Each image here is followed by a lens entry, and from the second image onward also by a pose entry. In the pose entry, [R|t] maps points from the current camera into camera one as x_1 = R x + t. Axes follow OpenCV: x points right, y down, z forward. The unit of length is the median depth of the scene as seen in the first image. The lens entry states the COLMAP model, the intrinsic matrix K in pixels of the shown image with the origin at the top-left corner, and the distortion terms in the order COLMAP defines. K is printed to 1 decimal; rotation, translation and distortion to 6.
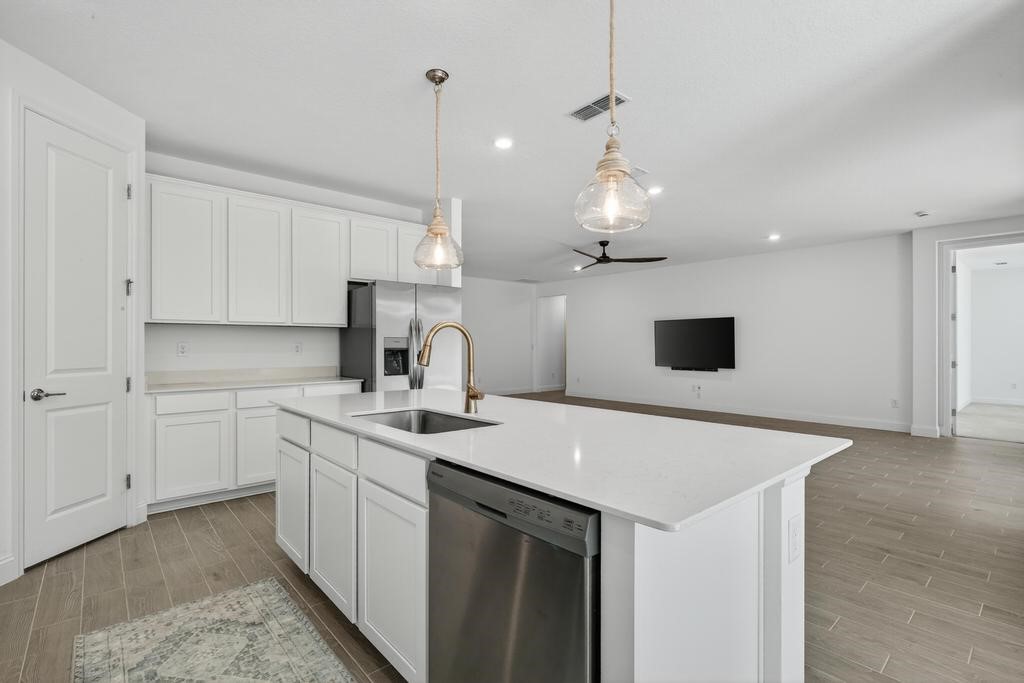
lens RADIAL K [[476.9, 0, 510.8], [0, 476.9, 344.7], [0, 0, 1]] dist [0.000667, 0.000277]
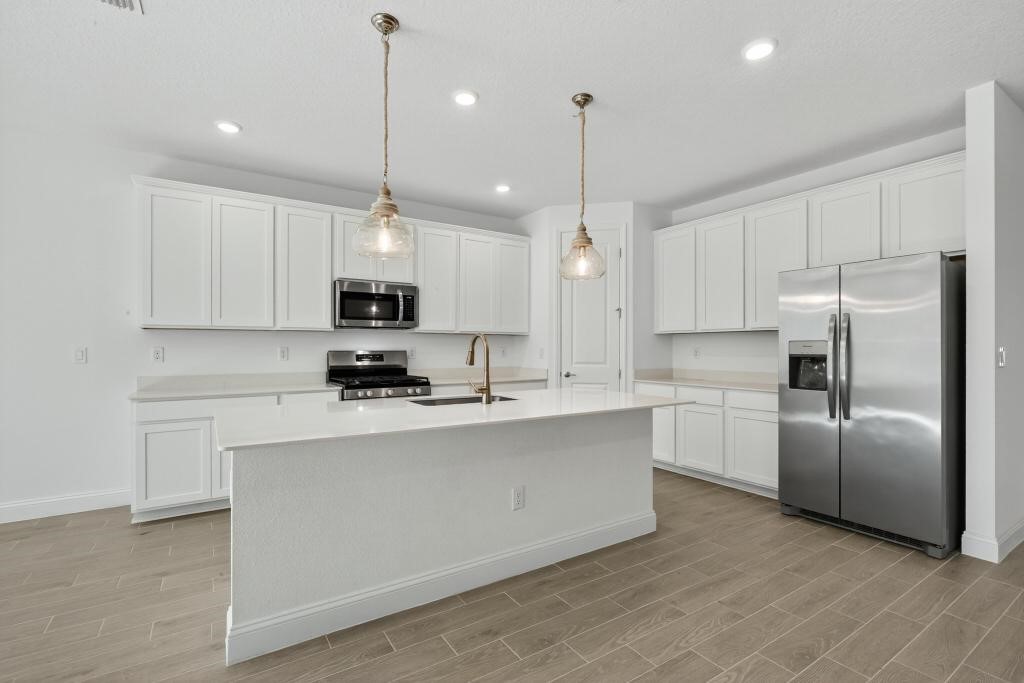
lens RADIAL K [[476.9, 0, 510.8], [0, 476.9, 344.7], [0, 0, 1]] dist [0.000667, 0.000277]
pose [[-0.125952, -0.002640, -0.992033, 0.604231], [-0.000471, 0.999997, -0.002601, -0.007457], [0.992036, 0.000140, -0.125952, 0.643468]]
